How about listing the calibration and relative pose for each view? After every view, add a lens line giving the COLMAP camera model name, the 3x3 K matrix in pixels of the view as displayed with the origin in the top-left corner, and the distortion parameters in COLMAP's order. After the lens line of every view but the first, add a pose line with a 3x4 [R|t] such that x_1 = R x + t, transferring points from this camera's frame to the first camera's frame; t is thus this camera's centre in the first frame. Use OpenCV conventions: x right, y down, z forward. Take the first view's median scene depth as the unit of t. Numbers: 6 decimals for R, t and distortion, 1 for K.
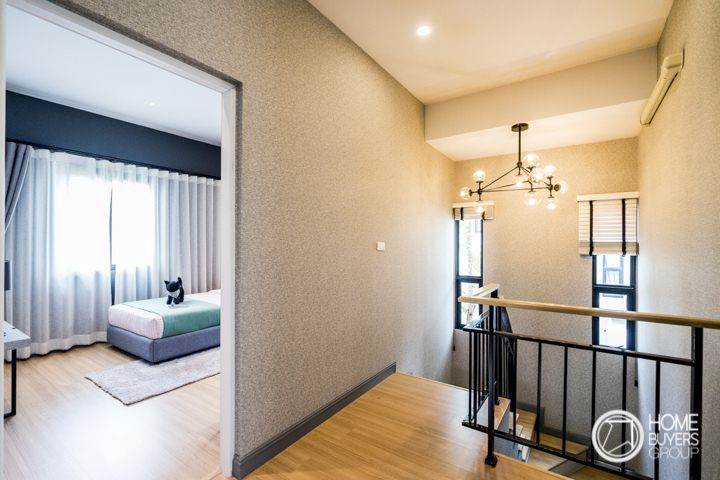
lens RADIAL K [[326.4, 0, 360.0], [0, 326.4, 240.0], [0, 0, 1]] dist [-0.000423, -0.000108]
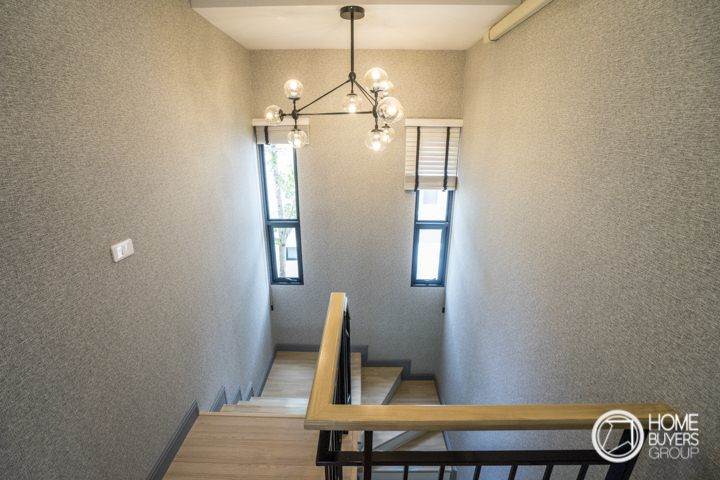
lens RADIAL K [[324.0, 0, 360.0], [0, 324.0, 240.0], [0, 0, 1]] dist [-0.049438, 0.000202]
pose [[0.829223, -0.187060, 0.526686, 0.094194], [-0.003116, 0.940769, 0.339034, -0.129440], [-0.558910, -0.282776, 0.779524, 0.366625]]
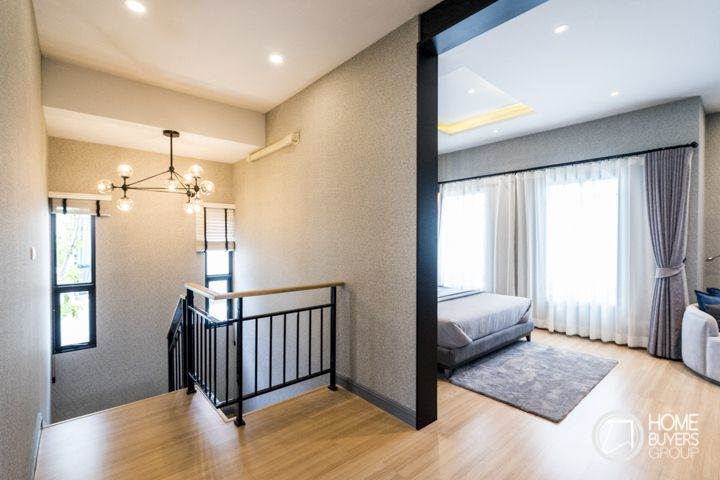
lens RADIAL K [[334.1, 0, 360.0], [0, 334.1, 240.0], [0, 0, 1]] dist [-0.004915, -0.000379]
pose [[0.245414, -0.008817, 0.969378, -0.372708], [-0.009753, 0.999886, 0.011564, -0.019243], [-0.969369, -0.012292, 0.245300, 0.132581]]
